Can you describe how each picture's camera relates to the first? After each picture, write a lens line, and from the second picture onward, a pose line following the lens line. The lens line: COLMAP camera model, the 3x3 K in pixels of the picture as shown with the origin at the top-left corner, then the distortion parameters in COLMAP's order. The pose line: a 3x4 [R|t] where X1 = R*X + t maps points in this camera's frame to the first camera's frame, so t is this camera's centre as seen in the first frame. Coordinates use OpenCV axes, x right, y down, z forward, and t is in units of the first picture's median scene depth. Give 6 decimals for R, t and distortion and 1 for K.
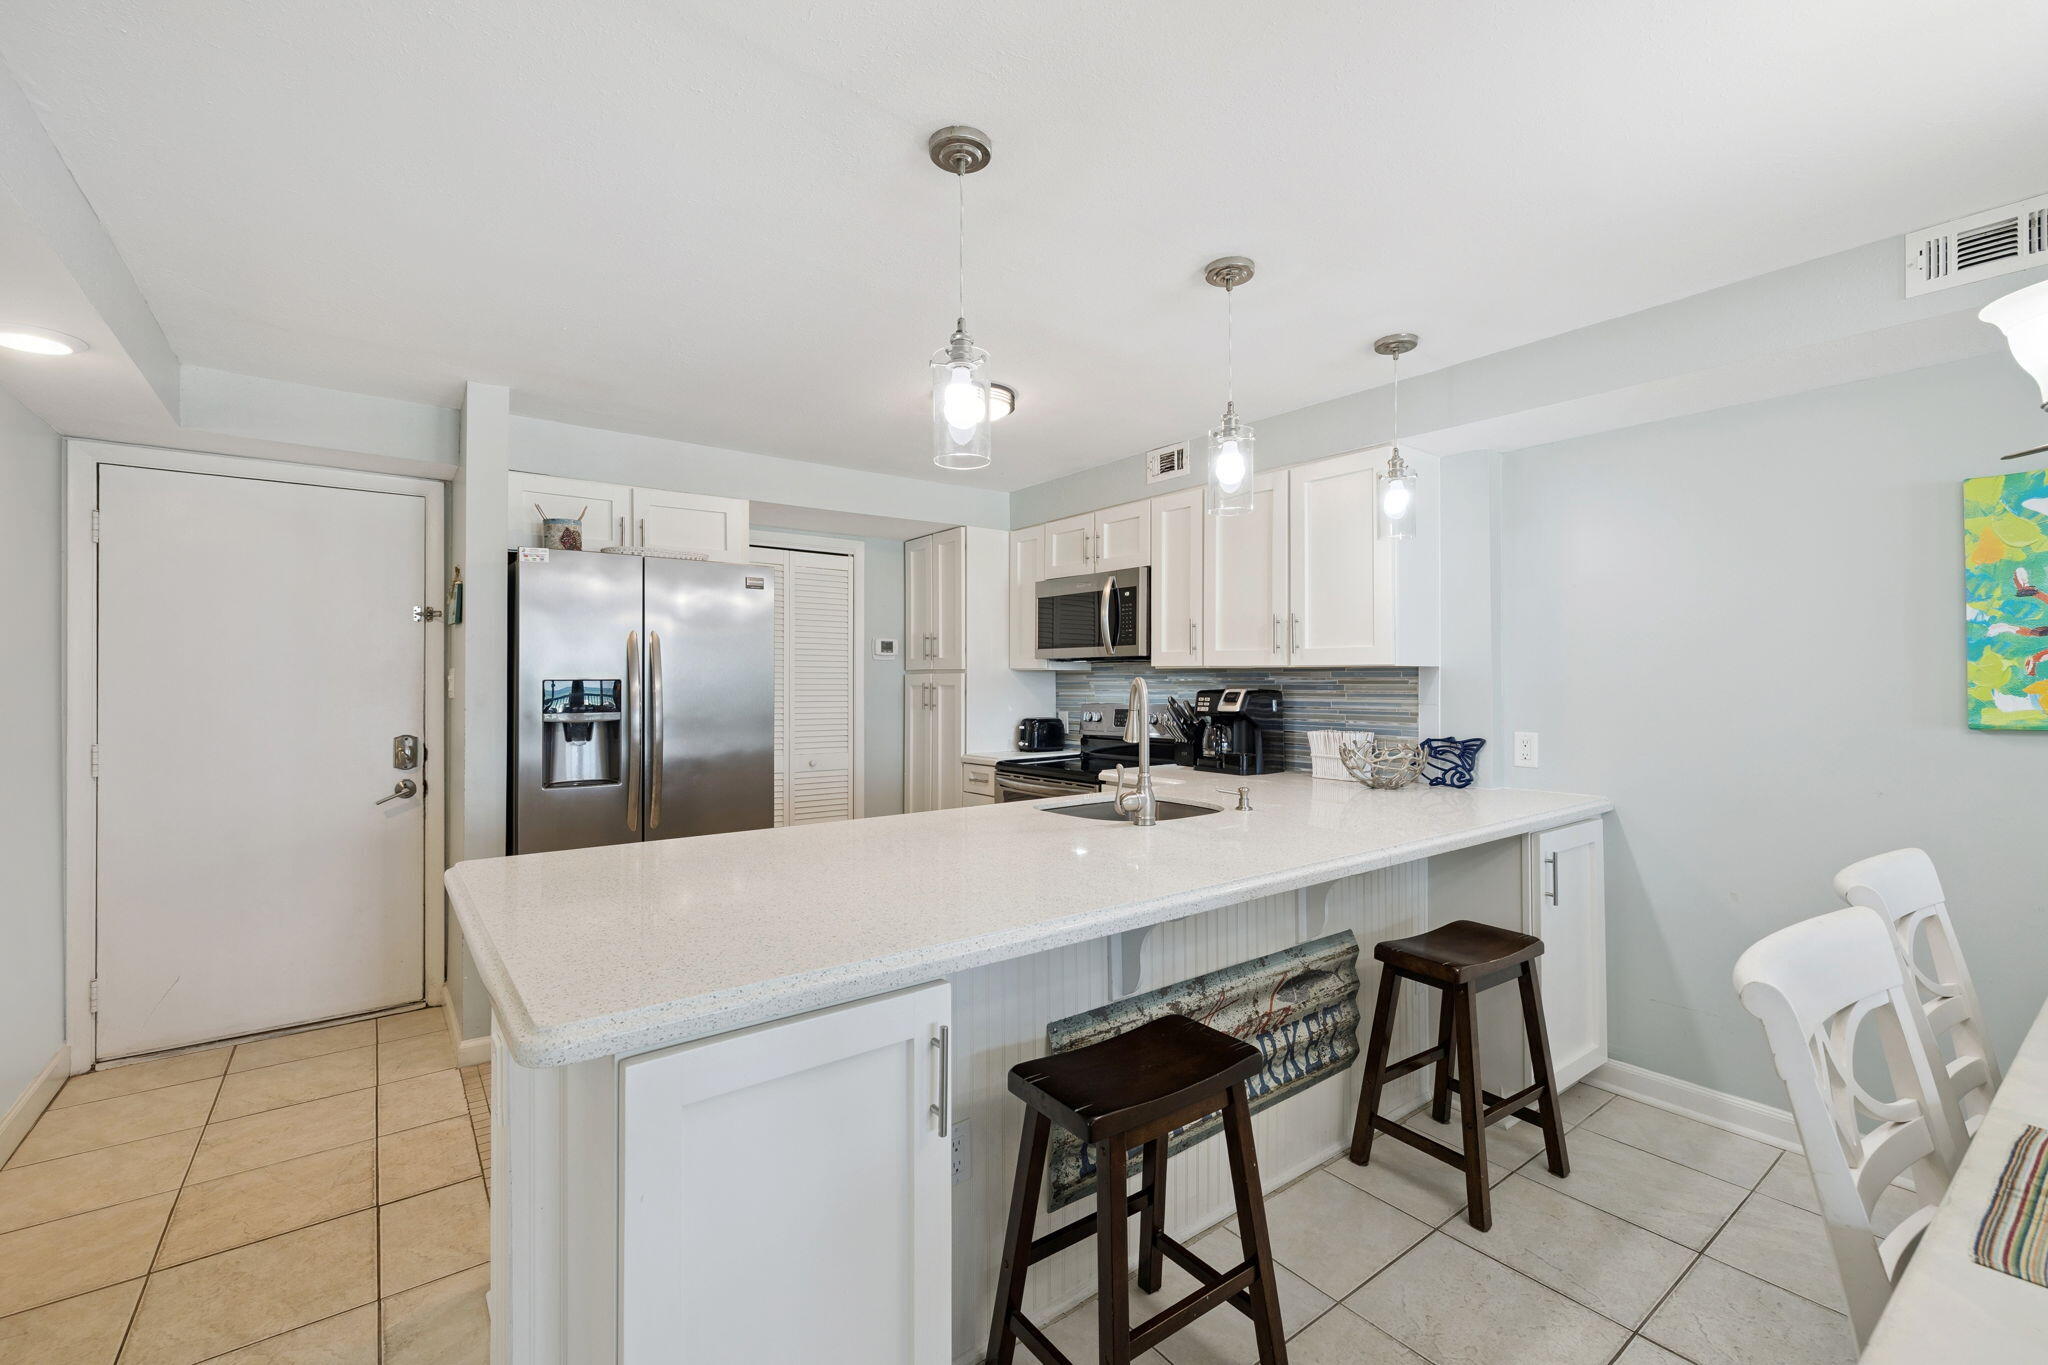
lens RADIAL K [[863.0, 0, 1019.2], [0, 863.0, 674.2], [0, 0, 1]] dist [0.001456, -0.000463]
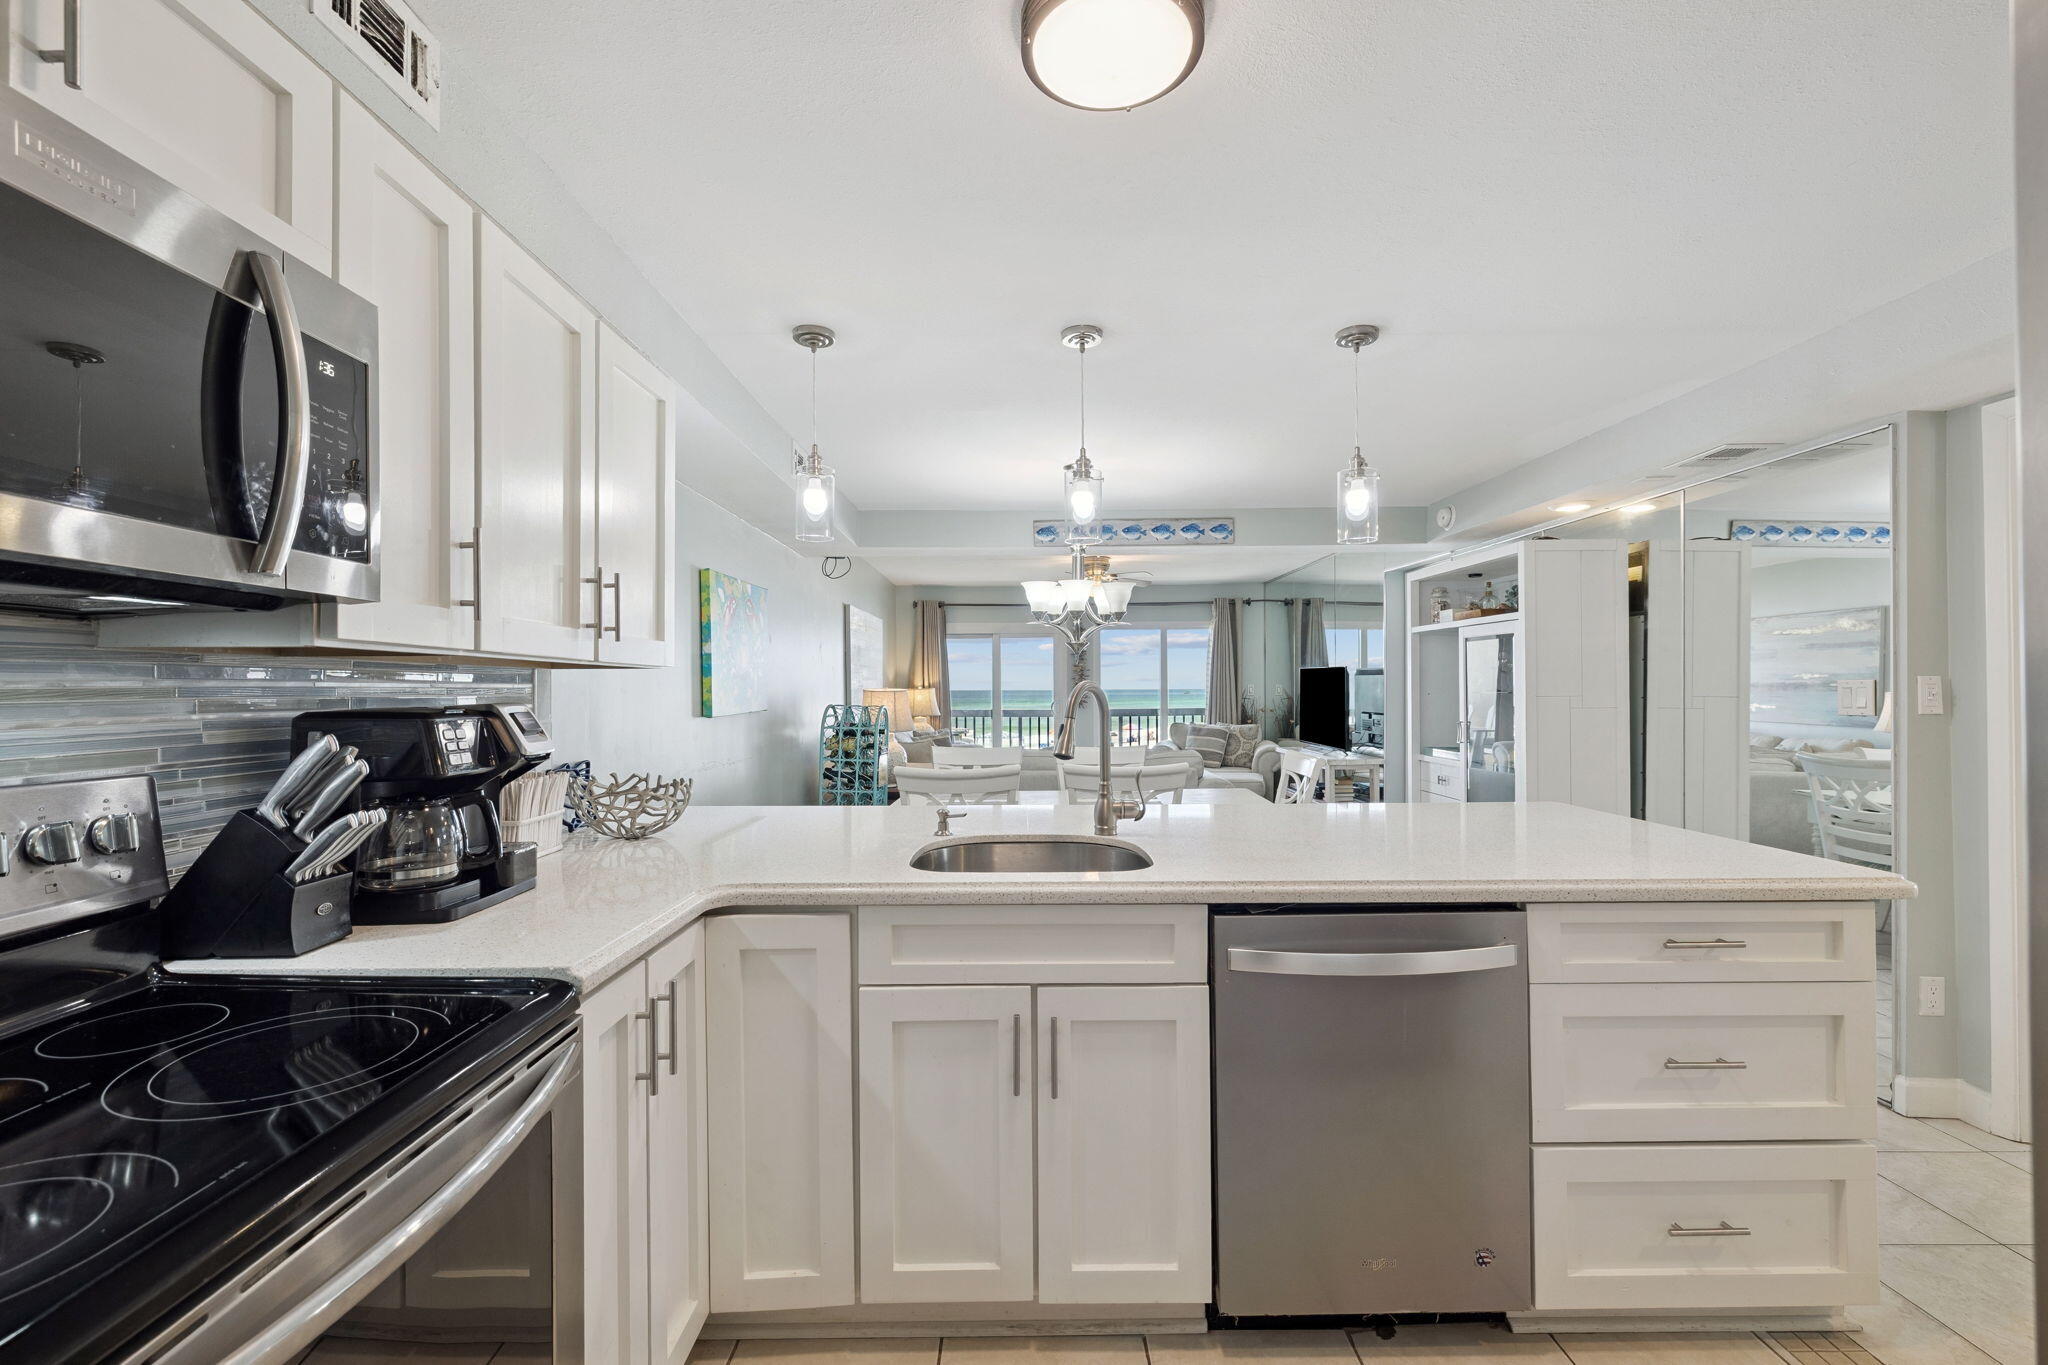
lens RADIAL K [[863.0, 0, 1012.9], [0, 863.0, 682.1], [0, 0, 1]] dist [0.001456, -0.000463]
pose [[-0.795812, 0.010038, 0.605461, -0.242927], [0.001913, 0.999899, -0.014063, 0.011901], [-0.605541, -0.010033, -0.795751, 1.237958]]
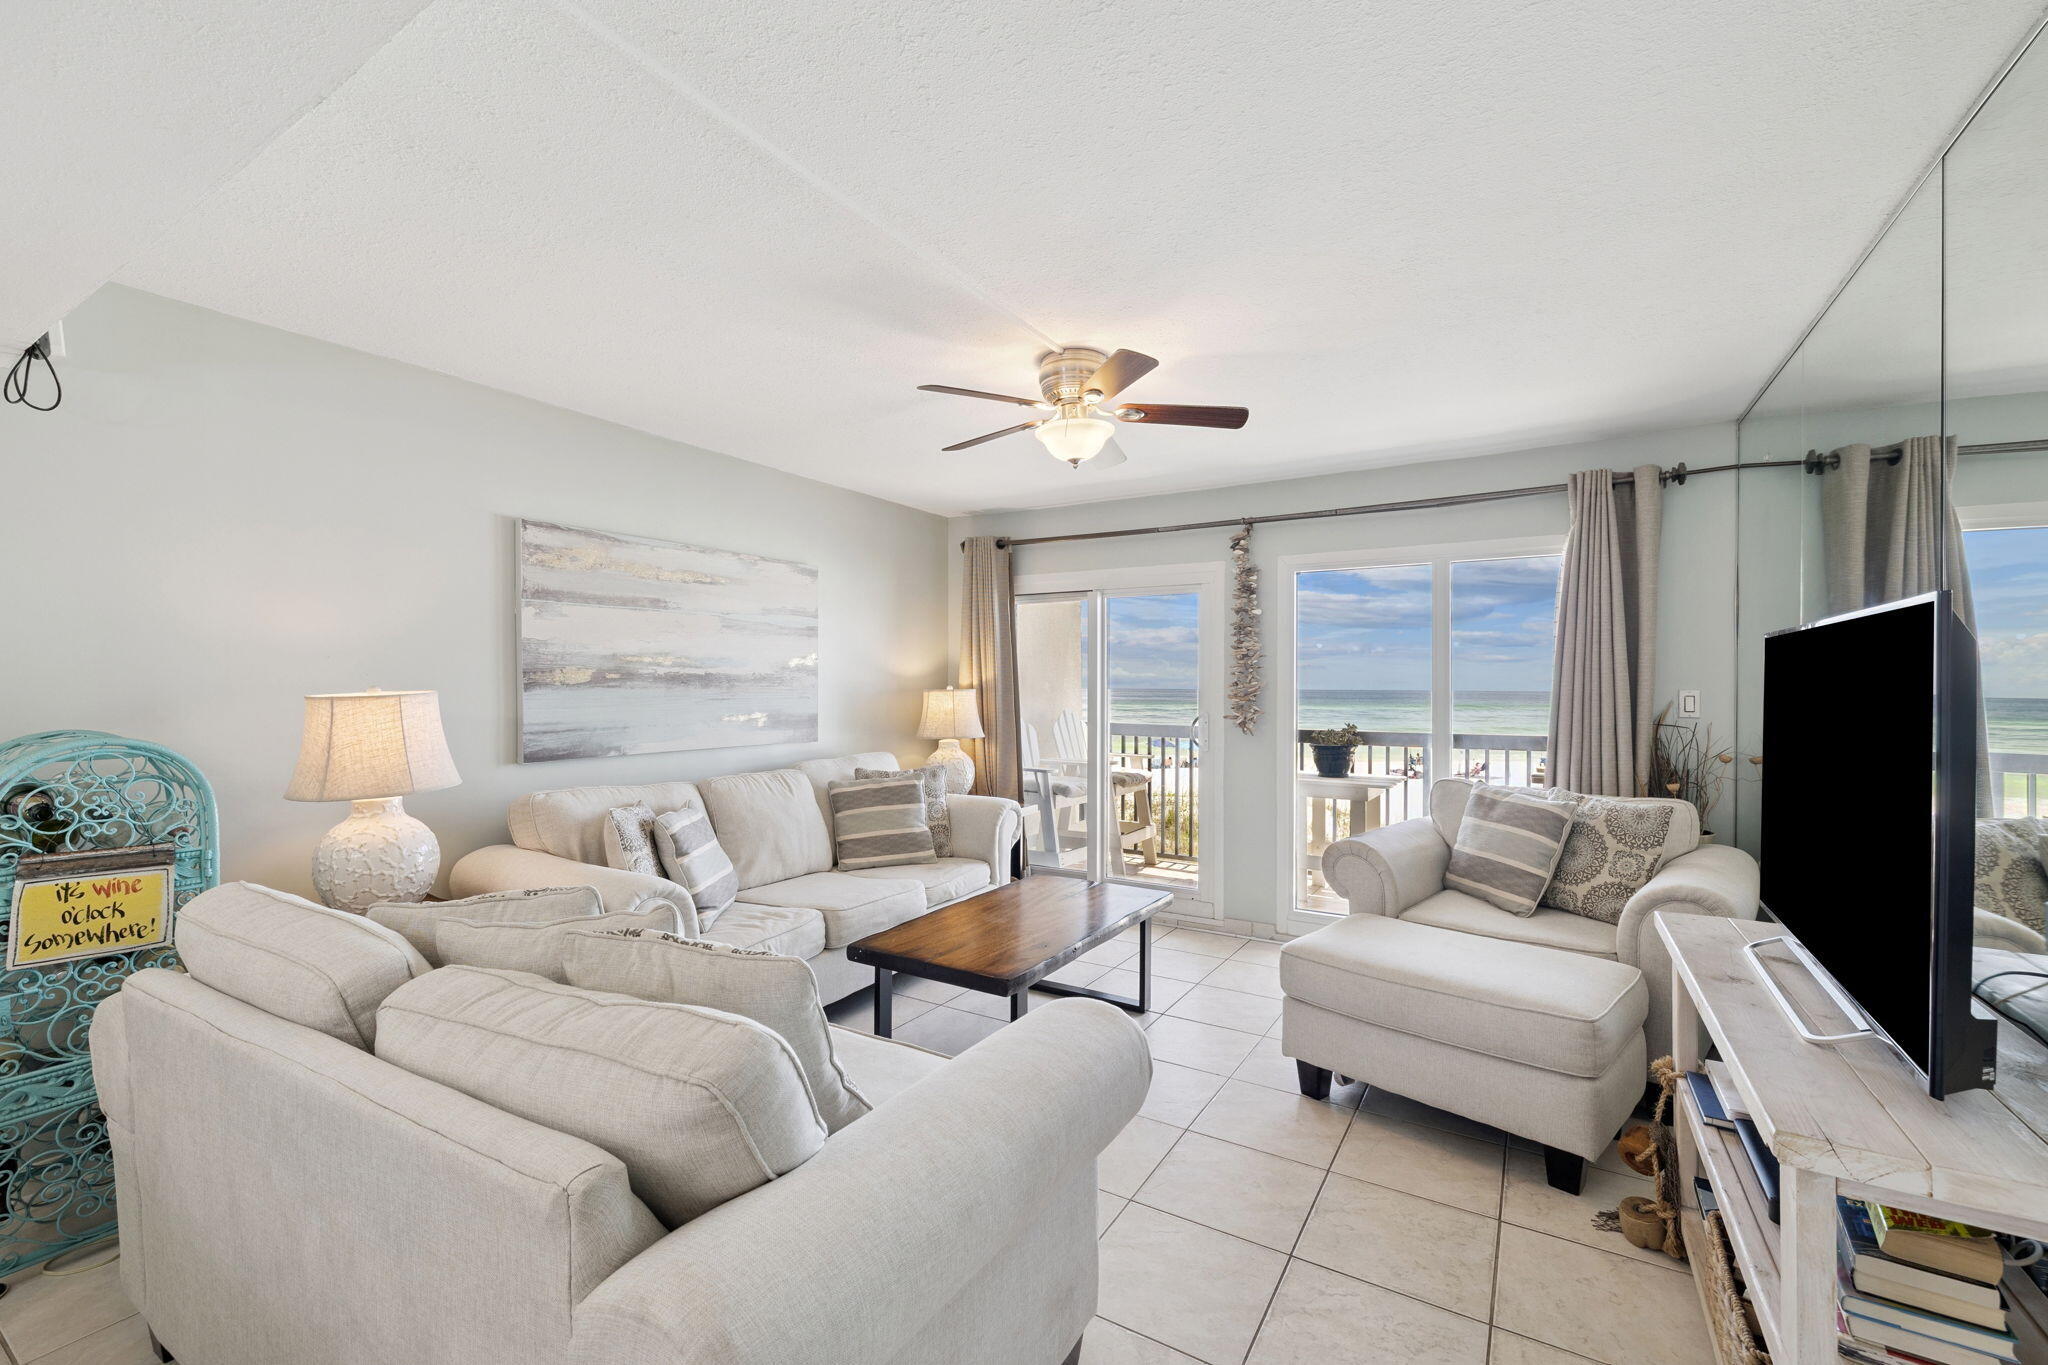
lens RADIAL K [[863.0, 0, 1020.5], [0, 863.0, 681.8], [0, 0, 1]] dist [0.001456, -0.000463]
pose [[-0.375463, 0.002520, 0.926834, 0.139455], [-0.012252, 0.999895, -0.007682, -0.009624], [-0.926756, -0.014240, -0.375393, -0.234293]]
